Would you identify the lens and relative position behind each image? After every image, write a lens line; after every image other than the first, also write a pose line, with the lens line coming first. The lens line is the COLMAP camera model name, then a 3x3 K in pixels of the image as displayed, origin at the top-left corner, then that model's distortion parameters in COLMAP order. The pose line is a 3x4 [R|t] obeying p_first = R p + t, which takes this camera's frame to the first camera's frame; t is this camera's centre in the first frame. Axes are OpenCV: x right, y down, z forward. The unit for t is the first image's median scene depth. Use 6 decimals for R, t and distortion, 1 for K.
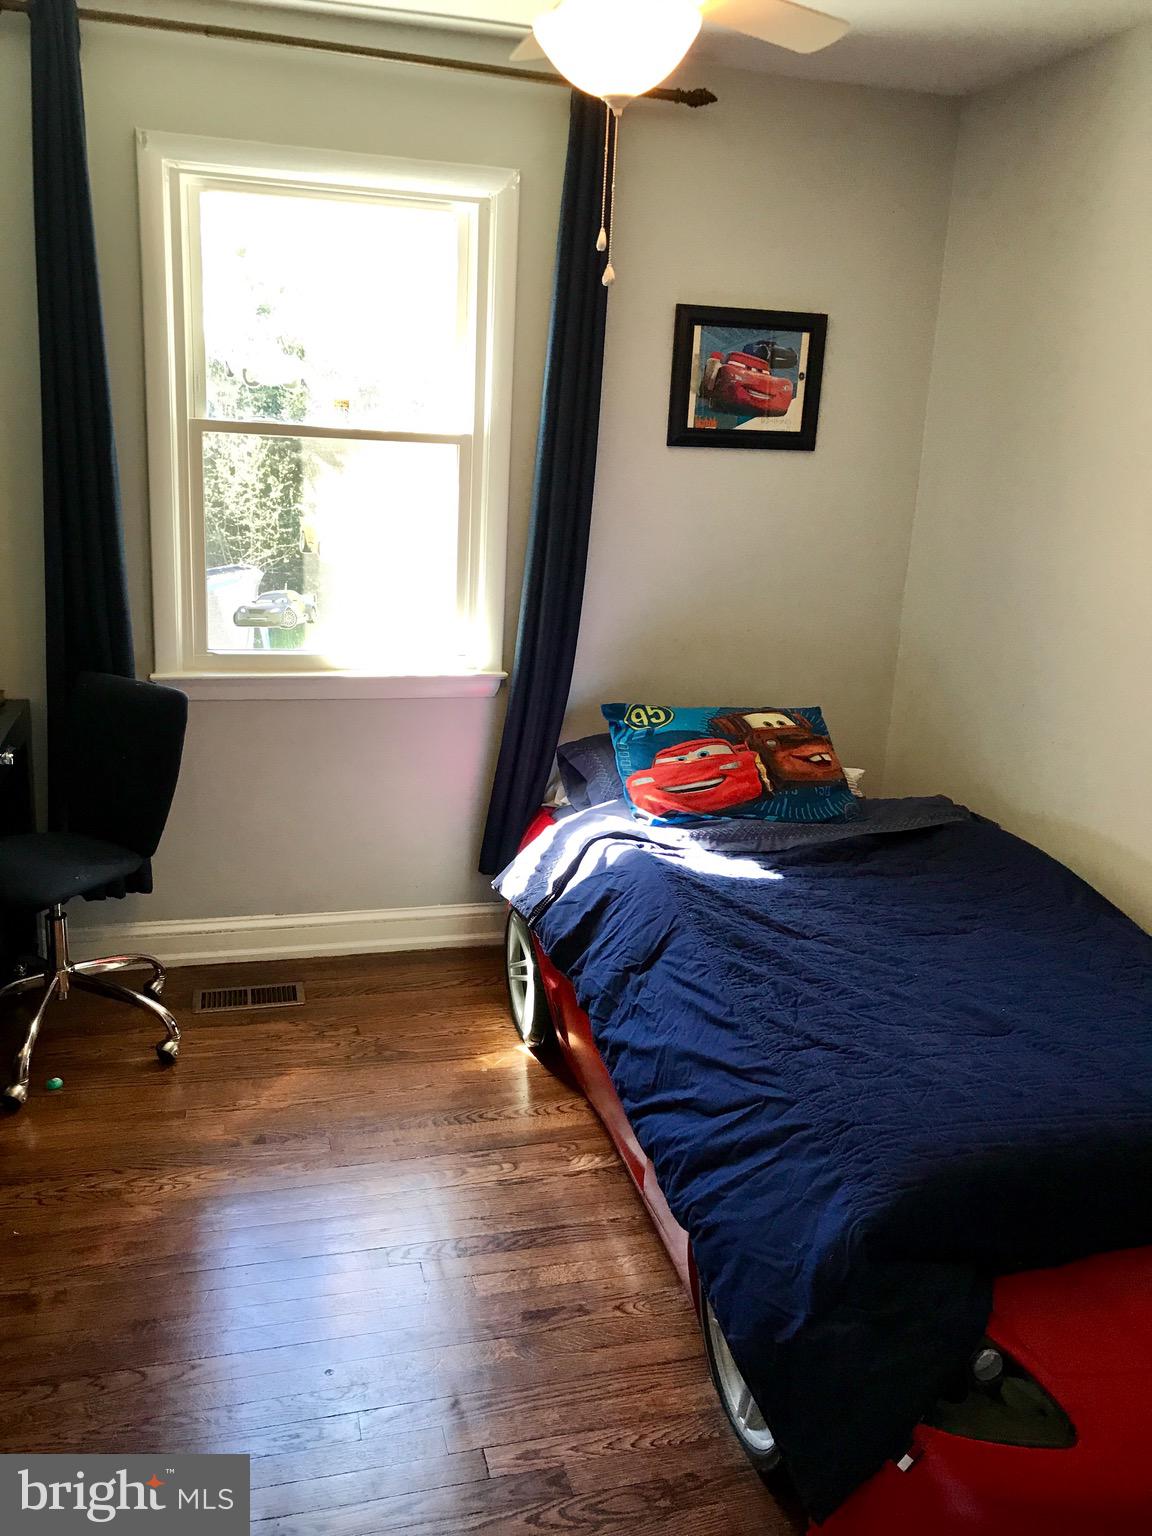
lens RADIAL K [[1229.0, 0, 580.1], [0, 1229.0, 724.7], [0, 0, 1]] dist [0.005764, -0.006913]
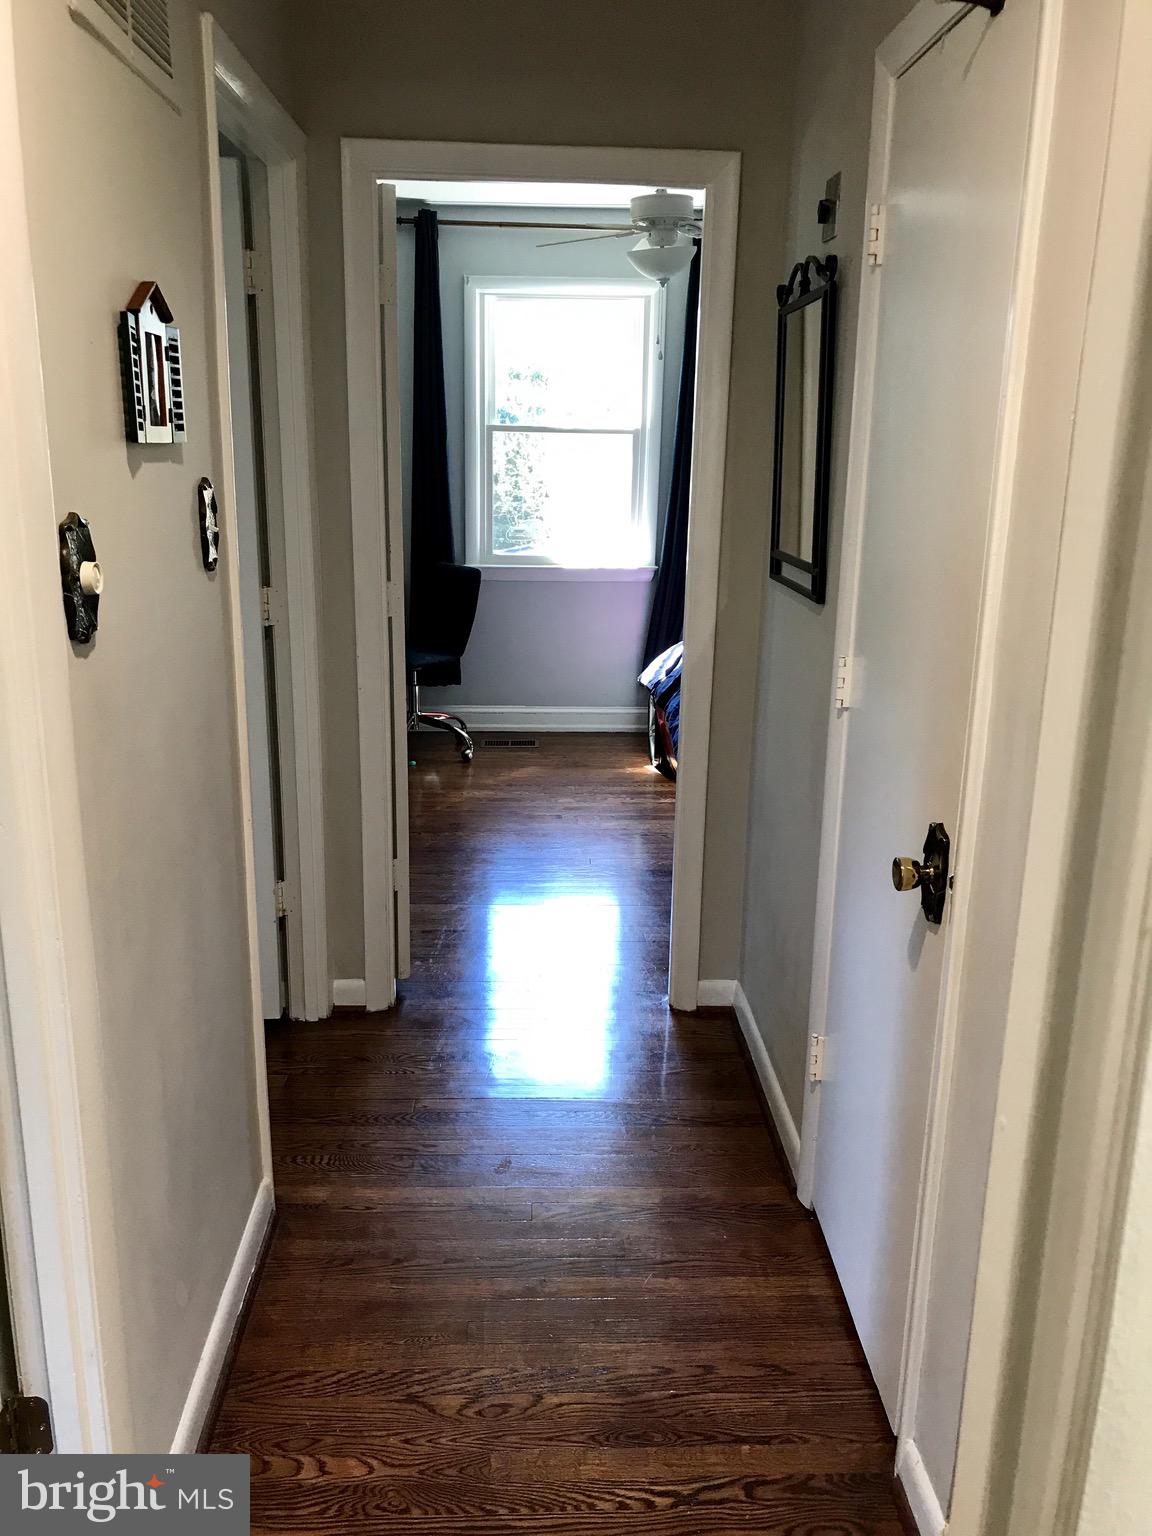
lens RADIAL K [[1257.6, 0, 576.0], [0, 1257.6, 768.0], [0, 0, 1]] dist [0.000960, -0.000704]
pose [[0.970923, 0.035260, -0.236782, 0.277017], [-0.028661, 0.999100, 0.031254, 0.203250], [0.237672, -0.023559, 0.971060, -0.812154]]
